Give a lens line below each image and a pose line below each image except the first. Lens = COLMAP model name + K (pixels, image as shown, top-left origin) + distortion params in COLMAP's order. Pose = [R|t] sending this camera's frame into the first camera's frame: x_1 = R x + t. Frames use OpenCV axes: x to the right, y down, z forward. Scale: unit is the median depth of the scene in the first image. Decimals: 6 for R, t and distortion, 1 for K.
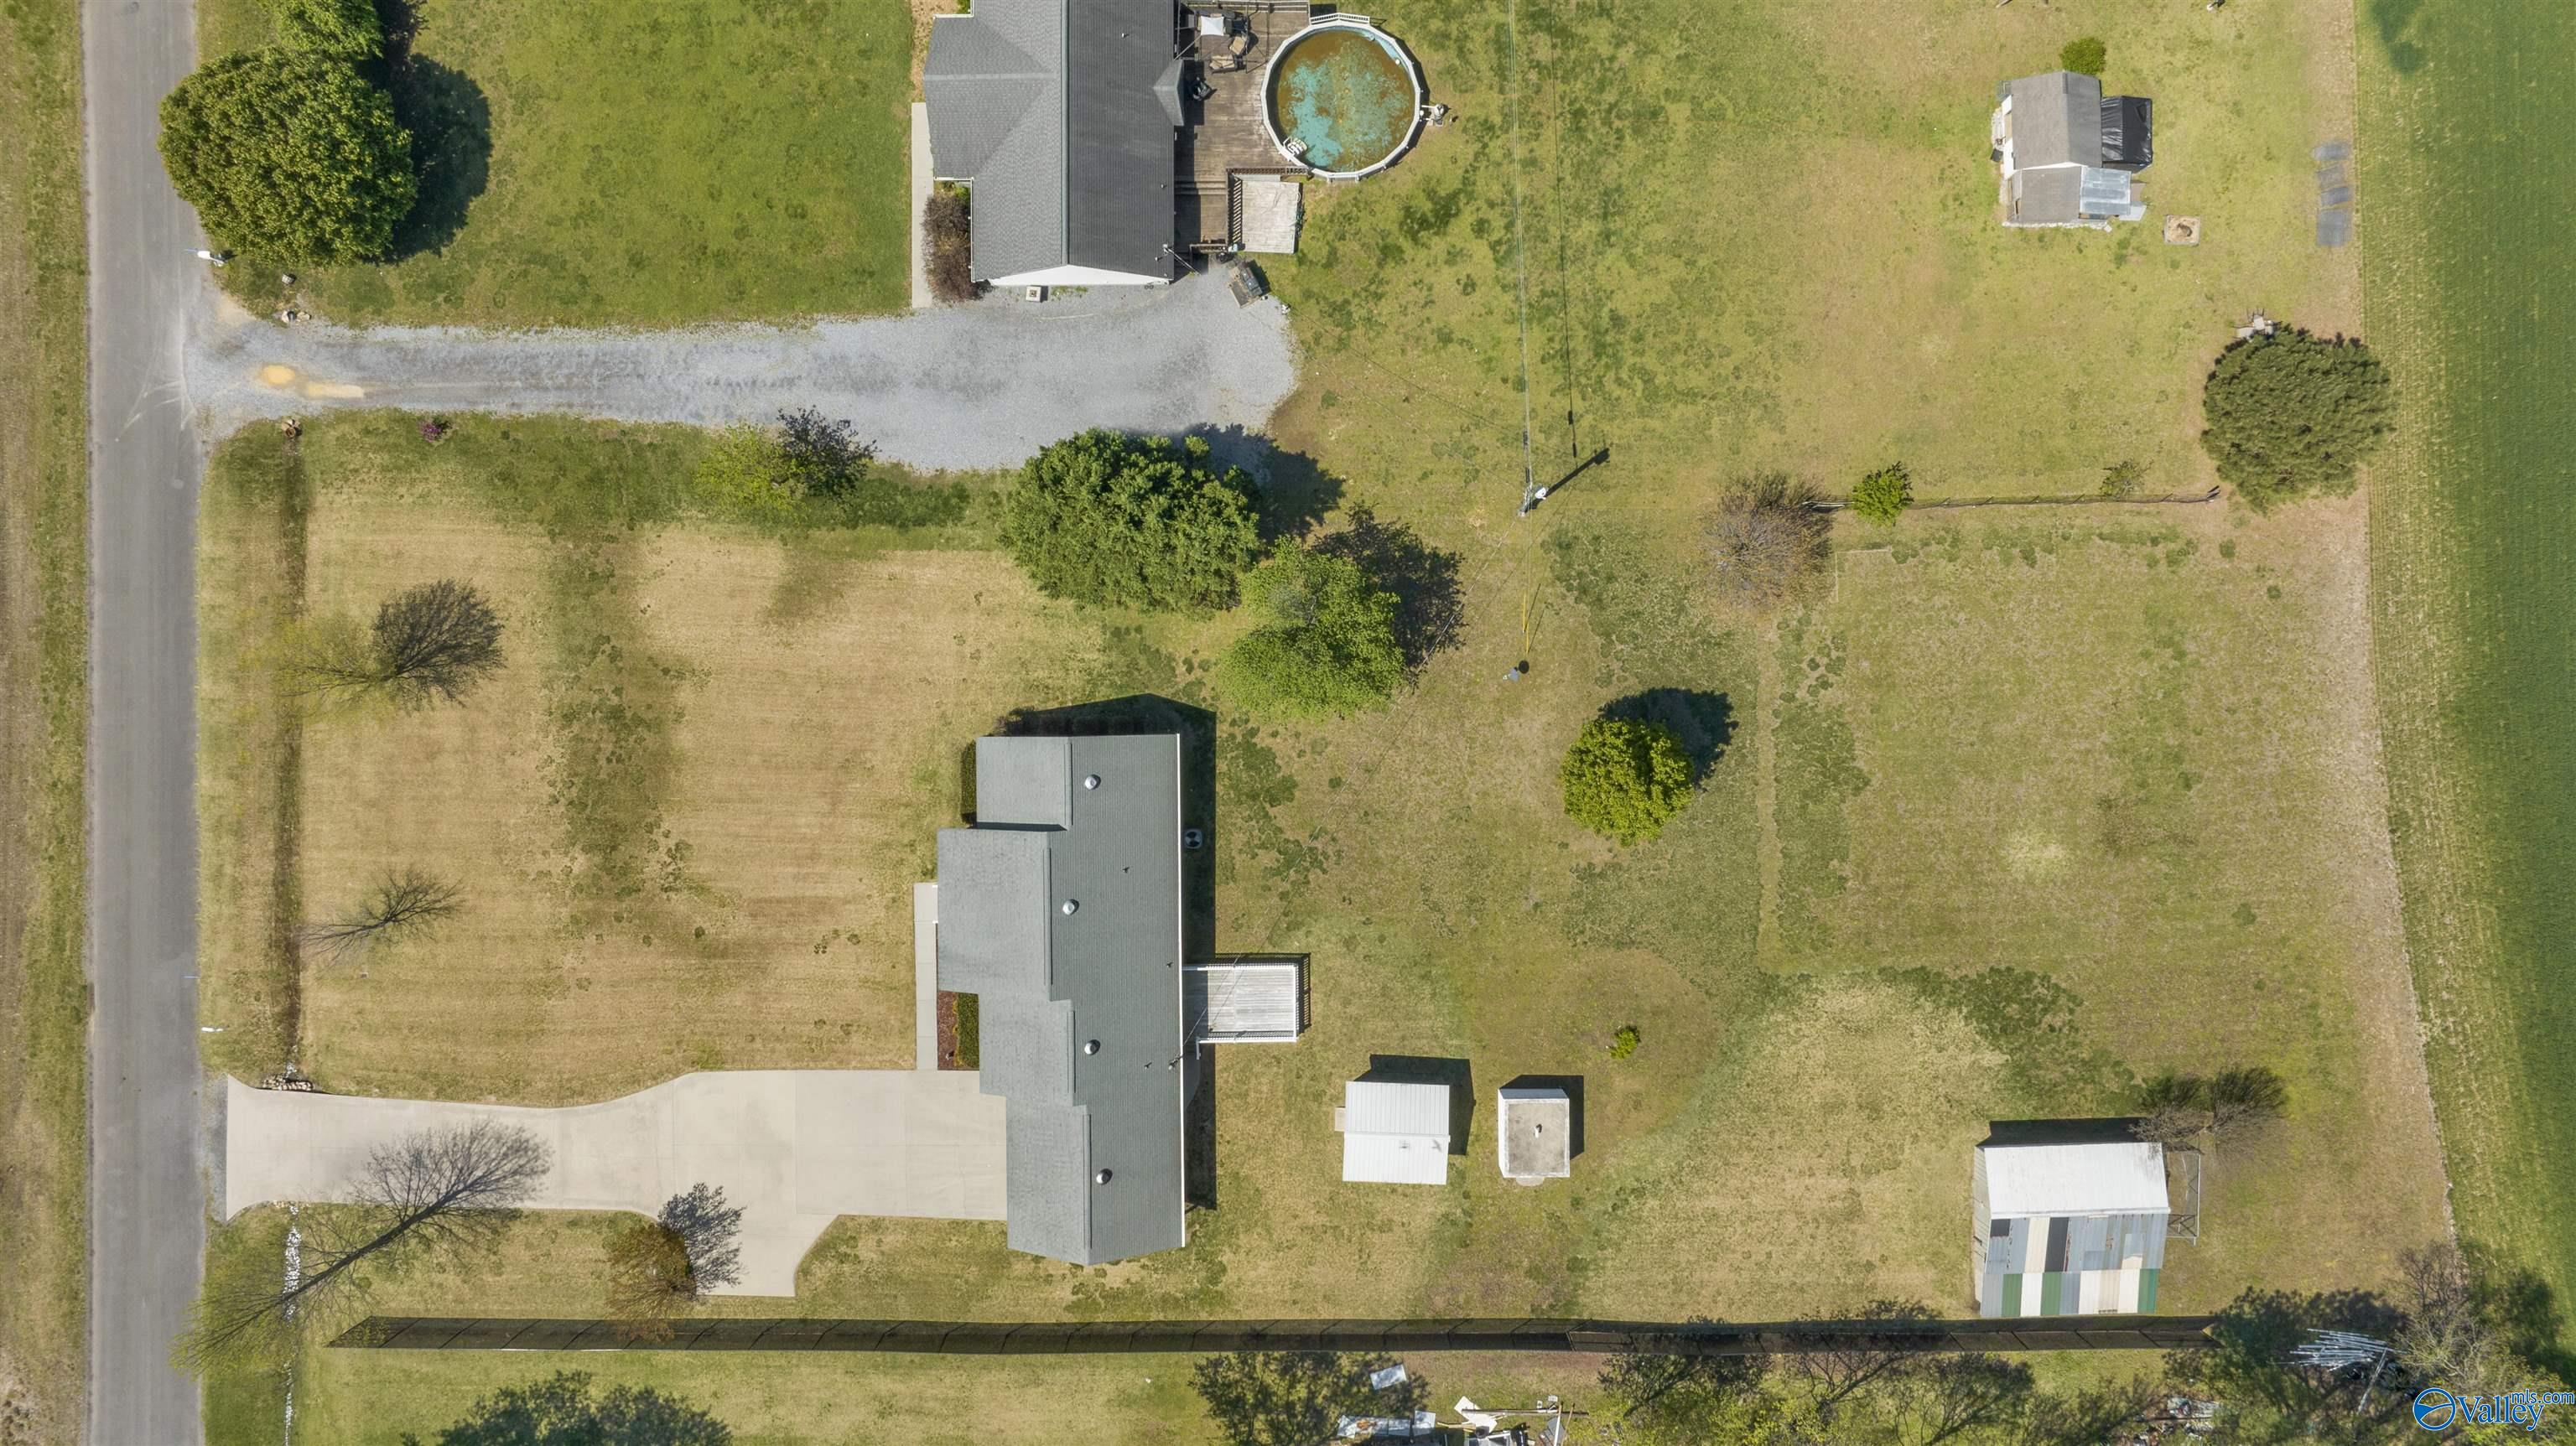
lens RADIAL K [[1833.6, 0, 1288.0], [0, 1833.6, 723.0], [0, 0, 1]] dist [-0.014290, 0.000528]
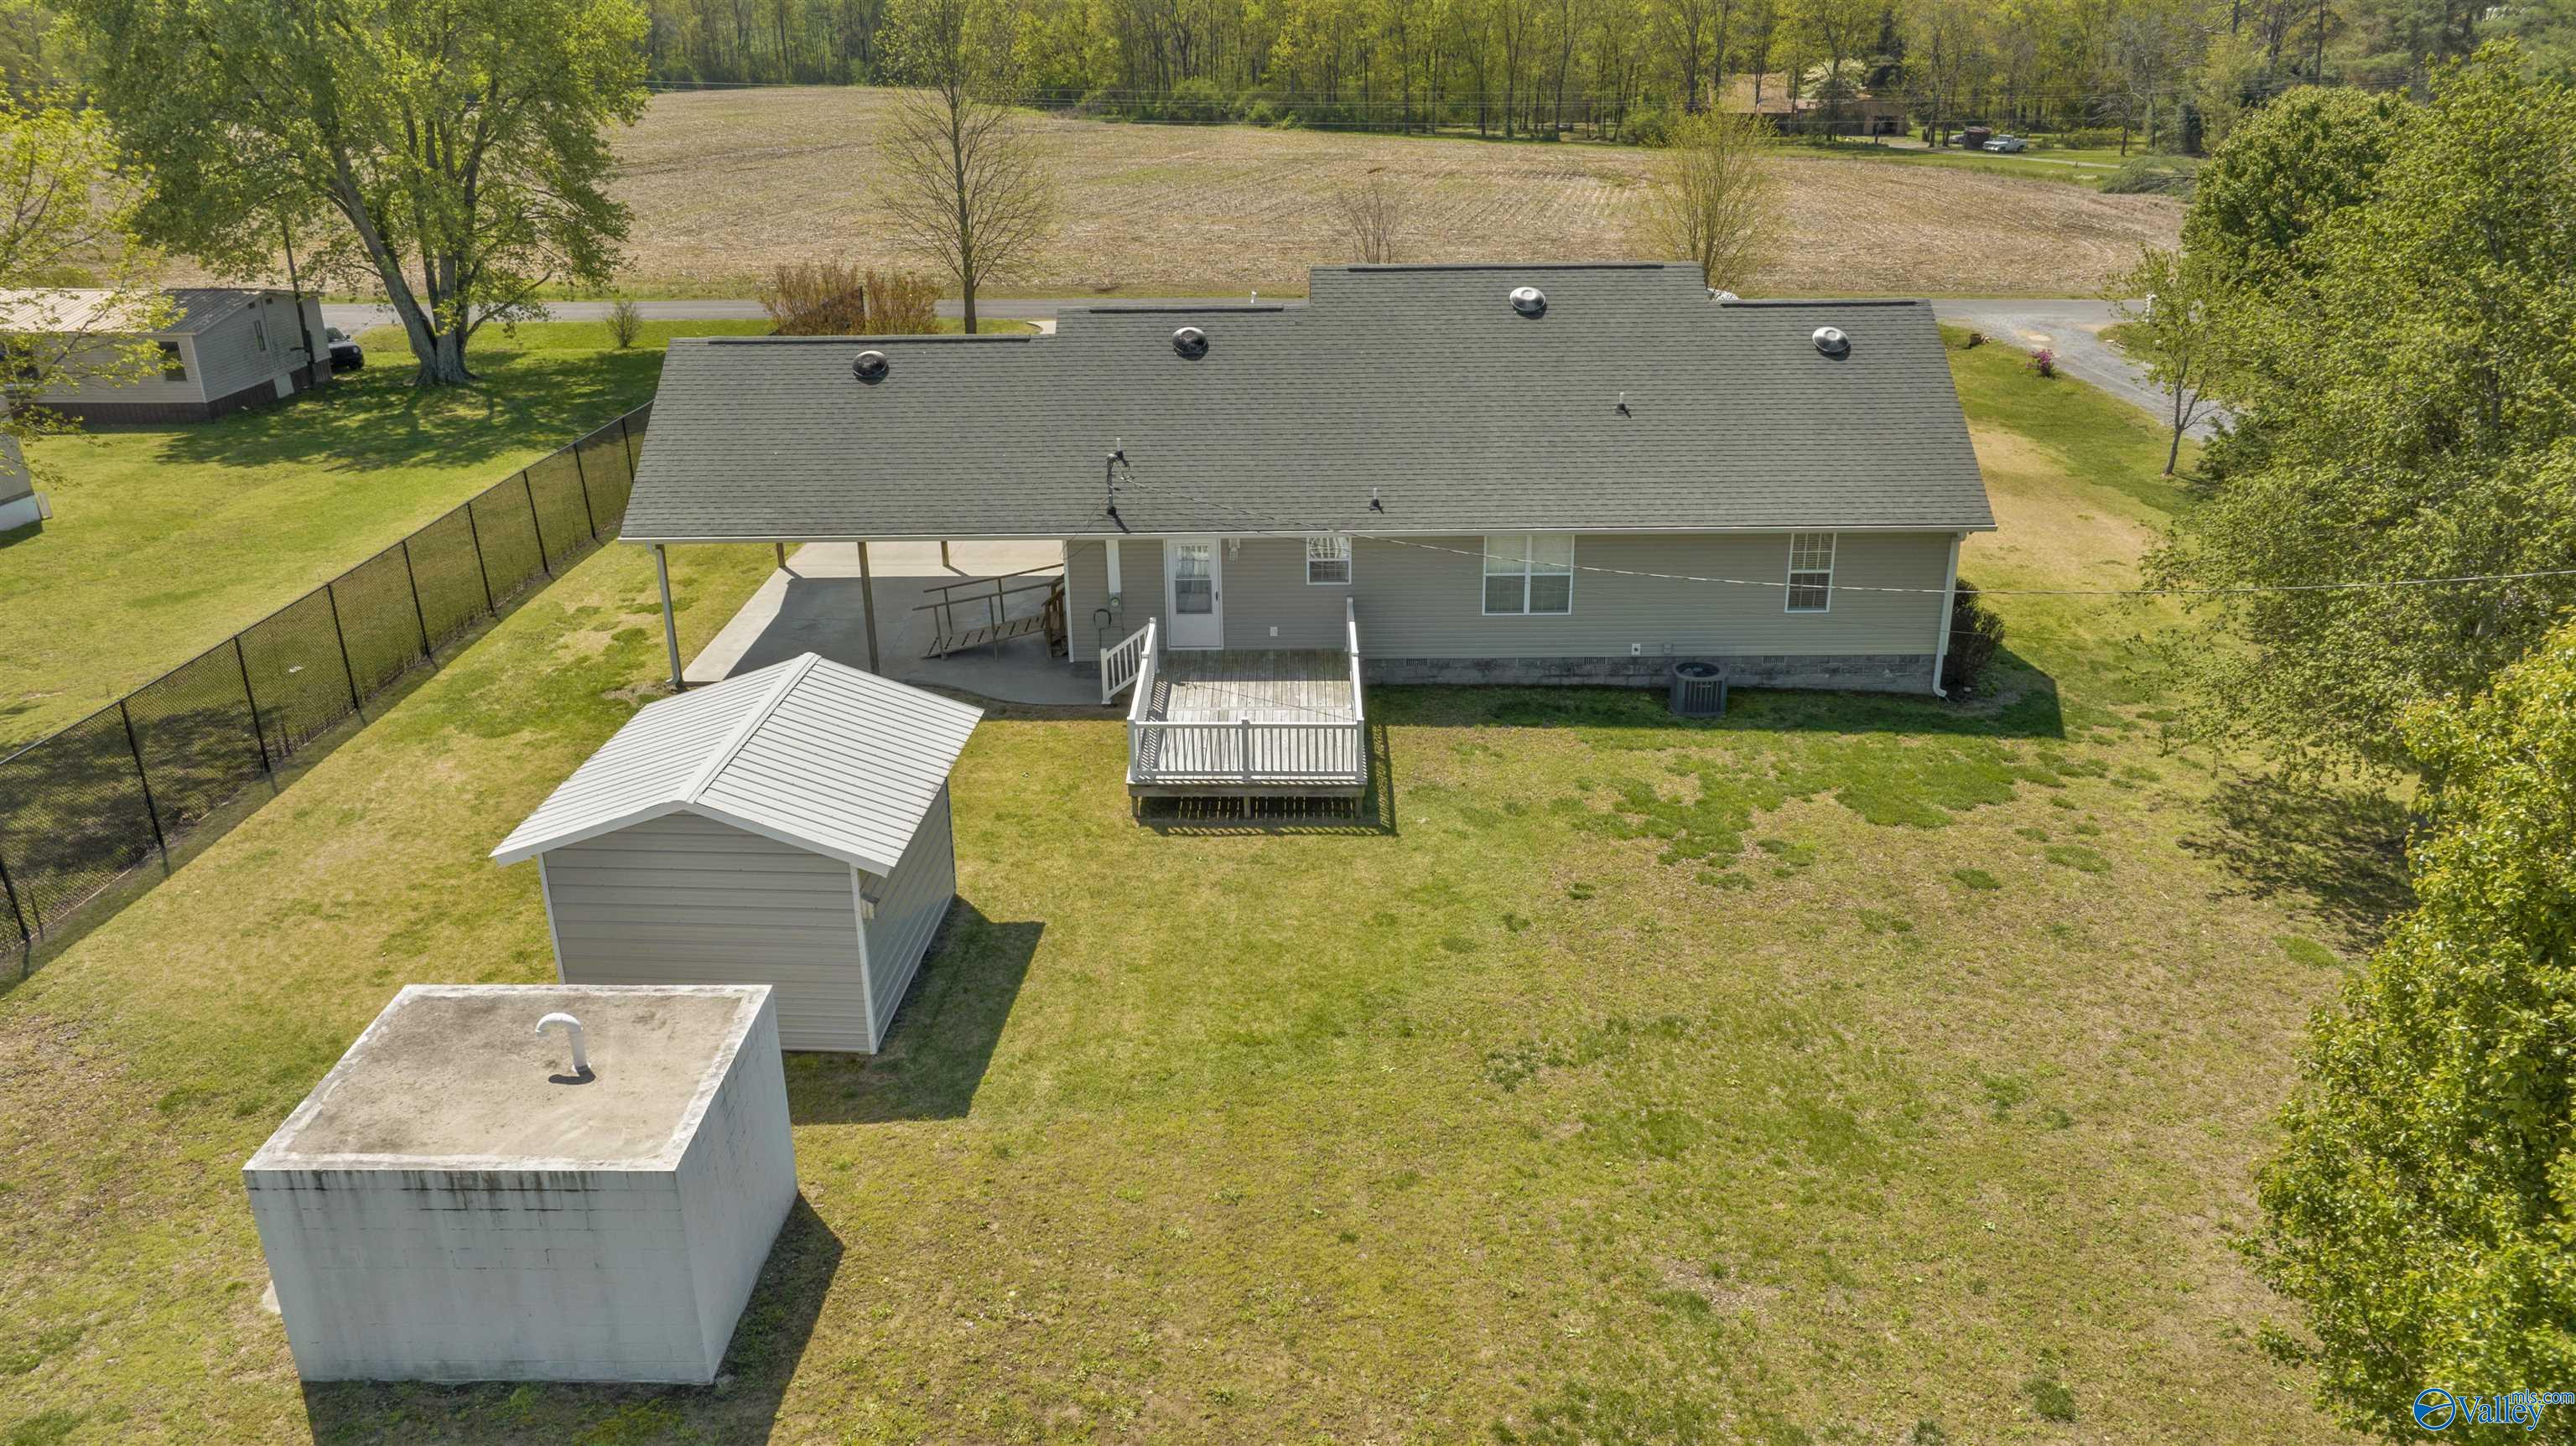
lens RADIAL K [[1833.6, 0, 1288.0], [0, 1833.6, 723.0], [0, 0, 1]] dist [-0.014290, 0.000528]
pose [[-0.016906, 0.375678, -0.926596, 0.290774], [-0.999791, 0.004328, 0.019996, 0.137255], [0.011523, 0.926740, 0.375526, 0.863437]]
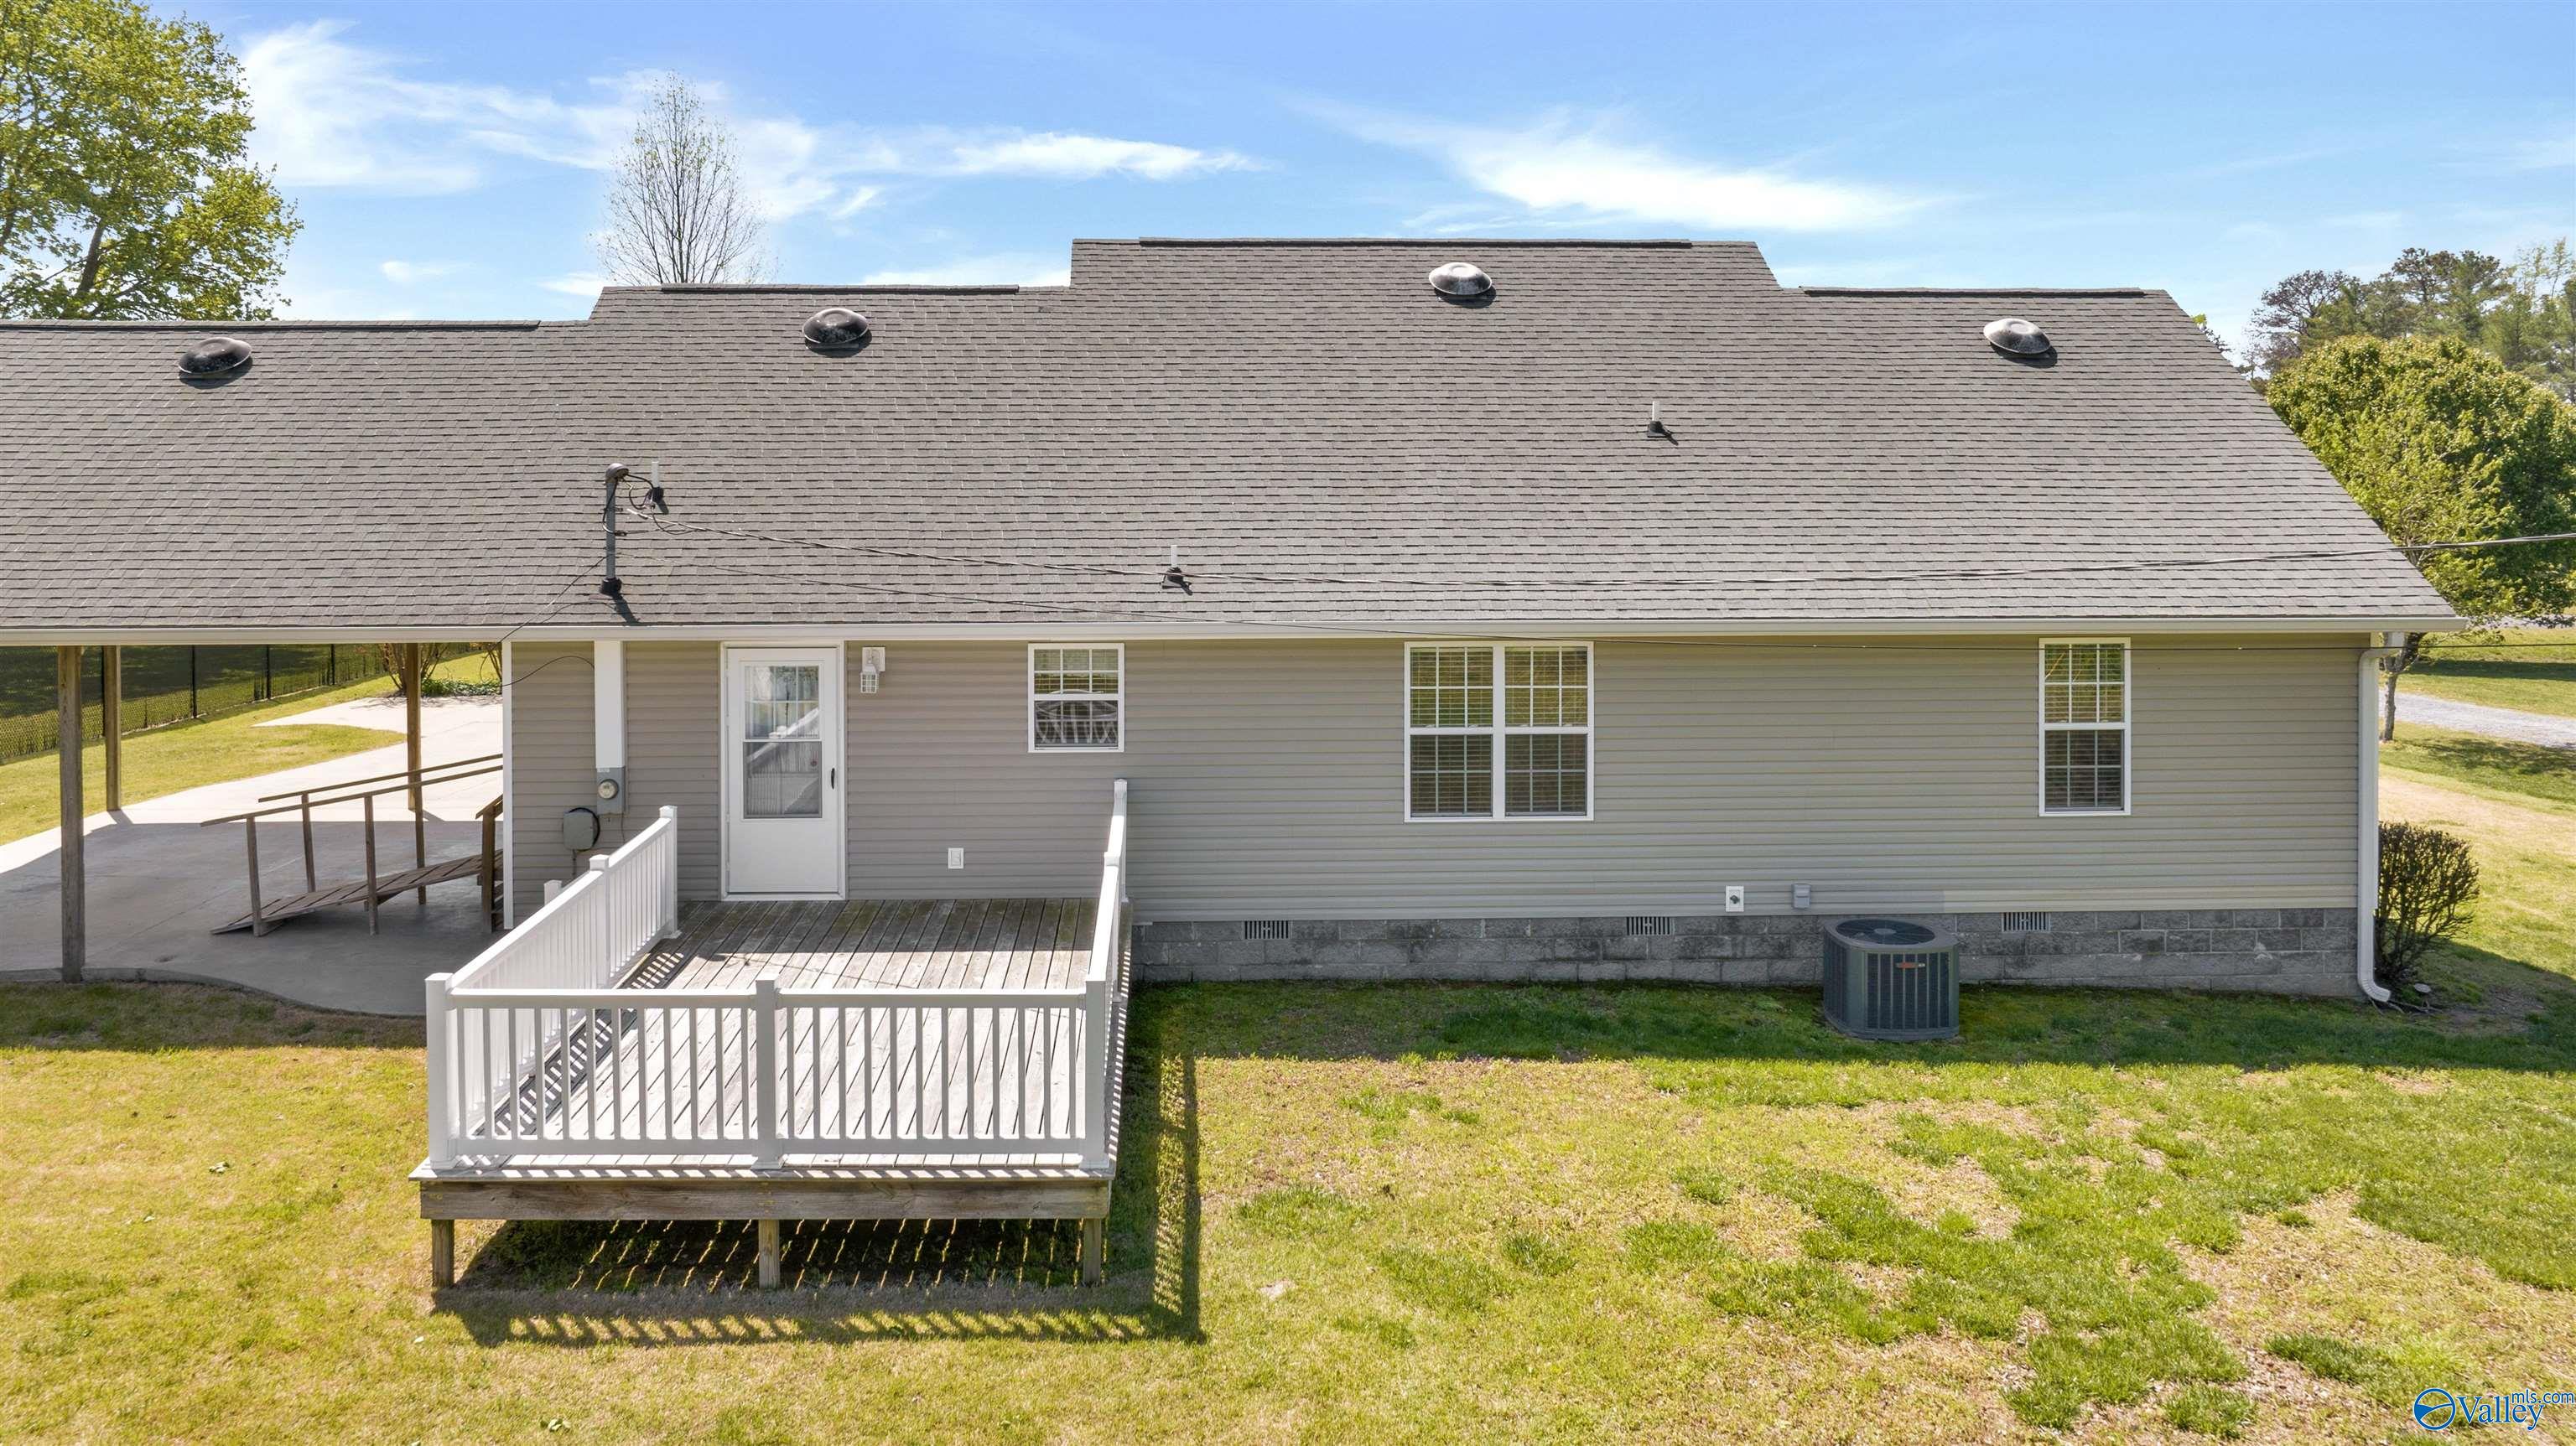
lens RADIAL K [[1871.6, 0, 1236.9], [0, 1871.6, 482.6], [0, 0, 1]] dist [-0.012086, -0.006262]
pose [[0.025018, 0.013824, -0.999591, 0.114712], [-0.999686, 0.001595, -0.024998, 0.125554], [0.001249, 0.999903, 0.013859, 0.948065]]
